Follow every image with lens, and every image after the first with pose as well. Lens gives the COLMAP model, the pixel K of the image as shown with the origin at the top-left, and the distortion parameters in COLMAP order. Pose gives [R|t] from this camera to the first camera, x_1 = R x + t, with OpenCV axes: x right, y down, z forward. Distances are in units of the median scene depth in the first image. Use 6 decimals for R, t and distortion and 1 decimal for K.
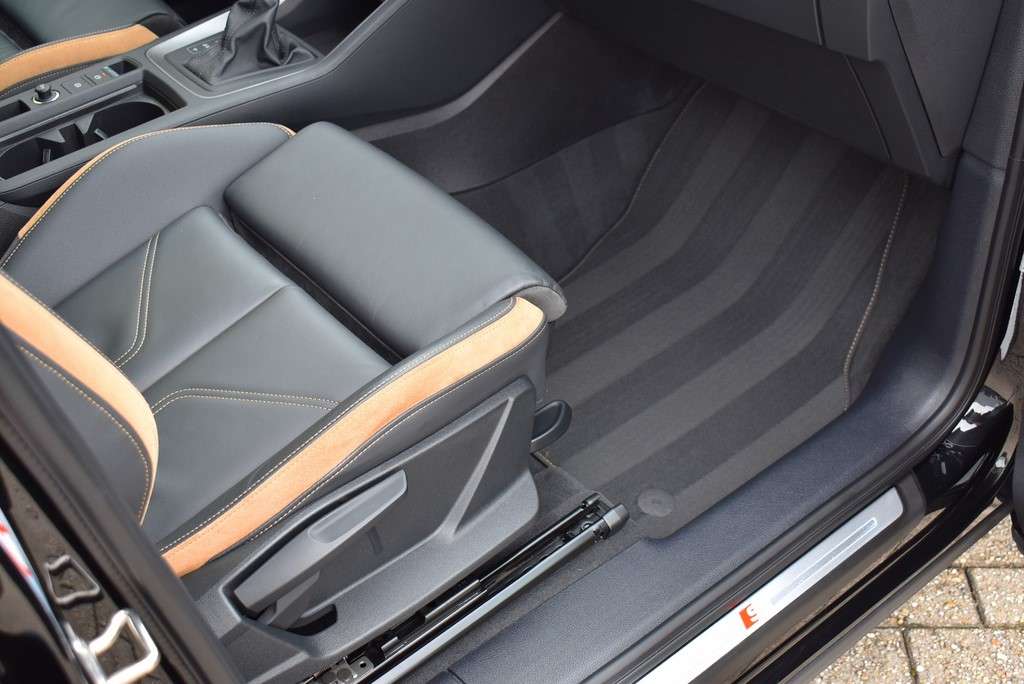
lens RADIAL K [[1222.0, 0, 512.3], [0, 1222.0, 341.5], [0, 0, 1]] dist [-0.072460, 0.000000]
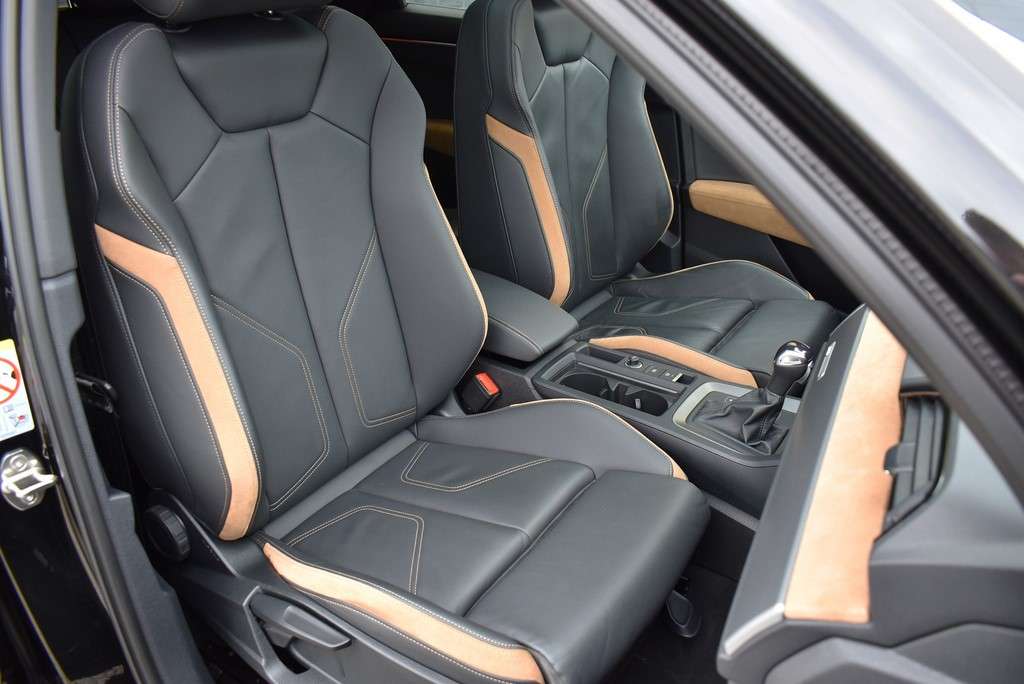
lens RADIAL K [[782.6, 0, 509.4], [0, 782.6, 345.2], [0, 0, 1]] dist [-0.091536, 0.008963]
pose [[0.283903, 0.474210, -0.833381, 0.387356], [-0.652195, 0.732622, 0.194697, -0.312790], [0.702881, 0.488252, 0.517270, 0.365002]]
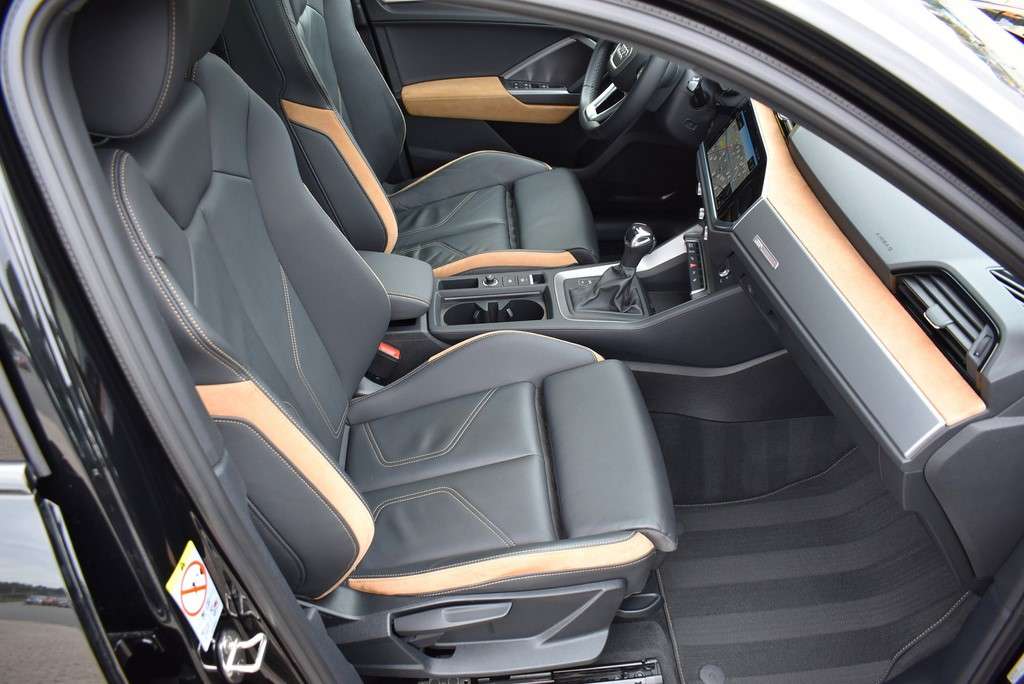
lens RADIAL K [[782.6, 0, 513.7], [0, 782.6, 342.5], [0, 0, 1]] dist [-0.091536, 0.008963]
pose [[0.814019, 0.379716, -0.439532, 0.176991], [-0.390644, 0.917913, 0.069517, -0.215672], [0.429849, 0.115113, 0.895533, 0.002516]]
